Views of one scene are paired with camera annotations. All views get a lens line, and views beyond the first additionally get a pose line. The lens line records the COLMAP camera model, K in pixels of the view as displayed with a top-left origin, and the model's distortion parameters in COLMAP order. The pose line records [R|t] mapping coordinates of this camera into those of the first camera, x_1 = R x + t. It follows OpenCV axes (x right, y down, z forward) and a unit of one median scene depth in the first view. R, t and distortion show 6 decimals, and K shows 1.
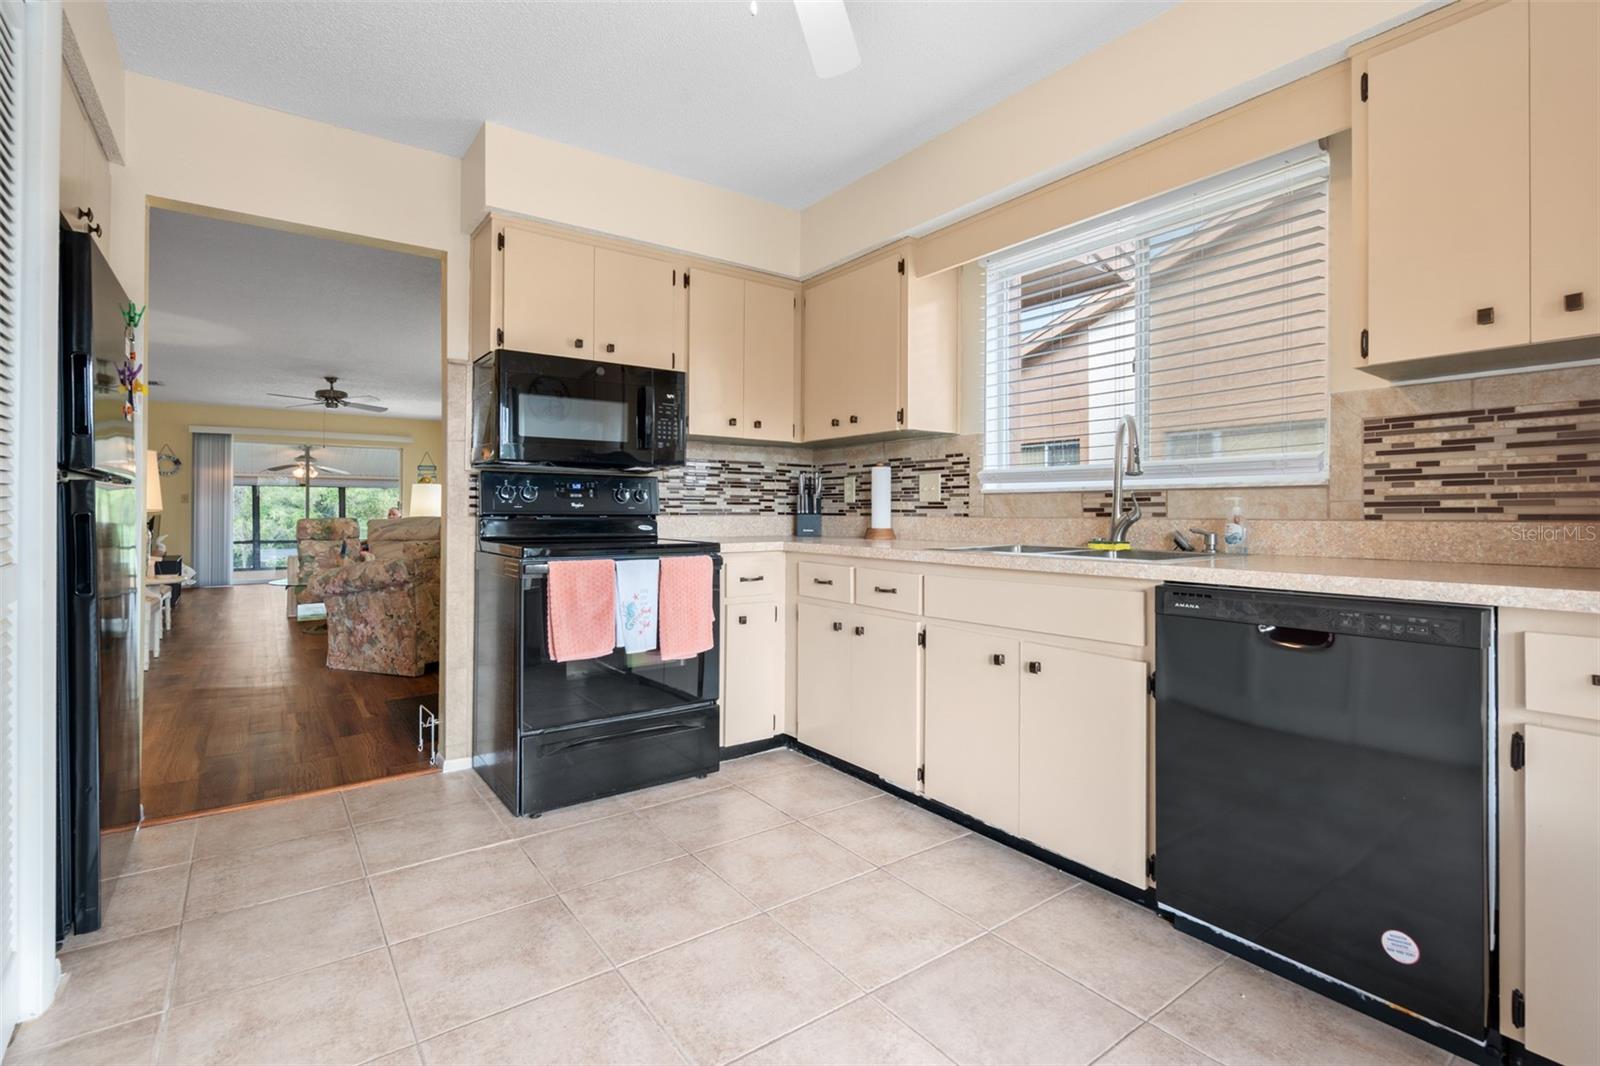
lens RADIAL K [[727.5, 0, 805.3], [0, 727.5, 513.7], [0, 0, 1]] dist [-0.003978, 0.001321]
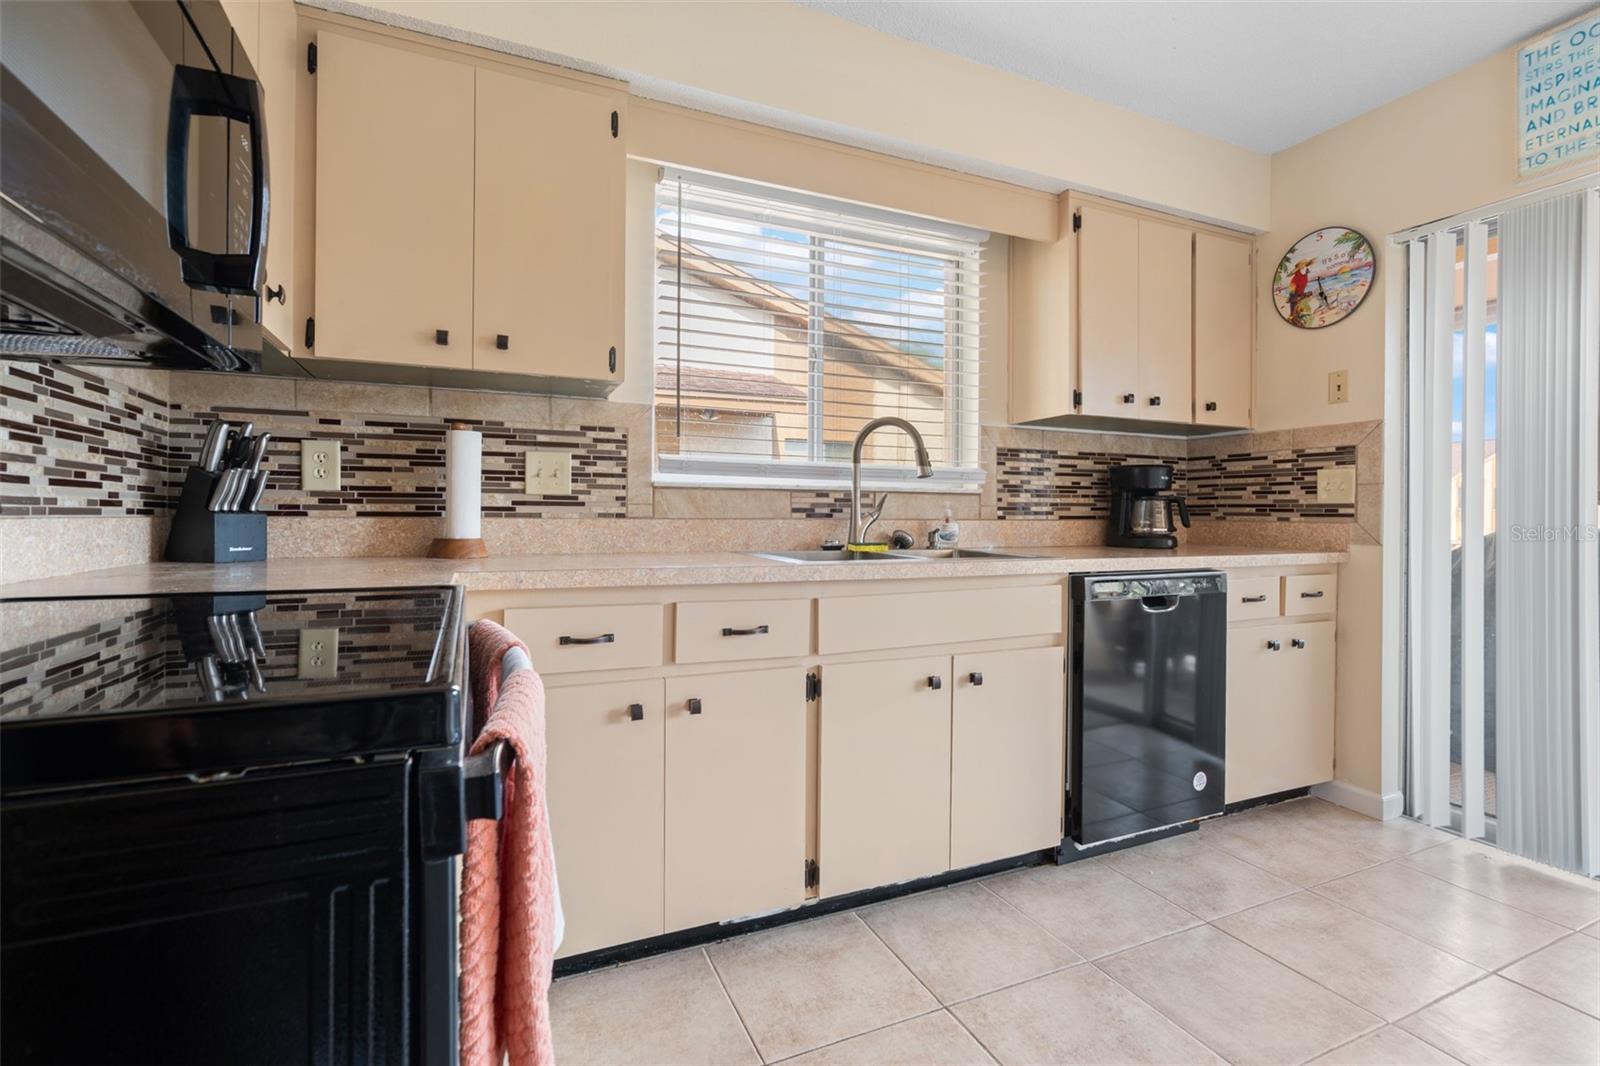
lens RADIAL K [[727.5, 0, 797.0], [0, 727.5, 517.6], [0, 0, 1]] dist [-0.003978, 0.001321]
pose [[0.226931, -0.003346, 0.973905, -0.503593], [-0.004367, 0.999981, 0.004453, 0.000032], [-0.973901, -0.005263, 0.226912, 0.784388]]
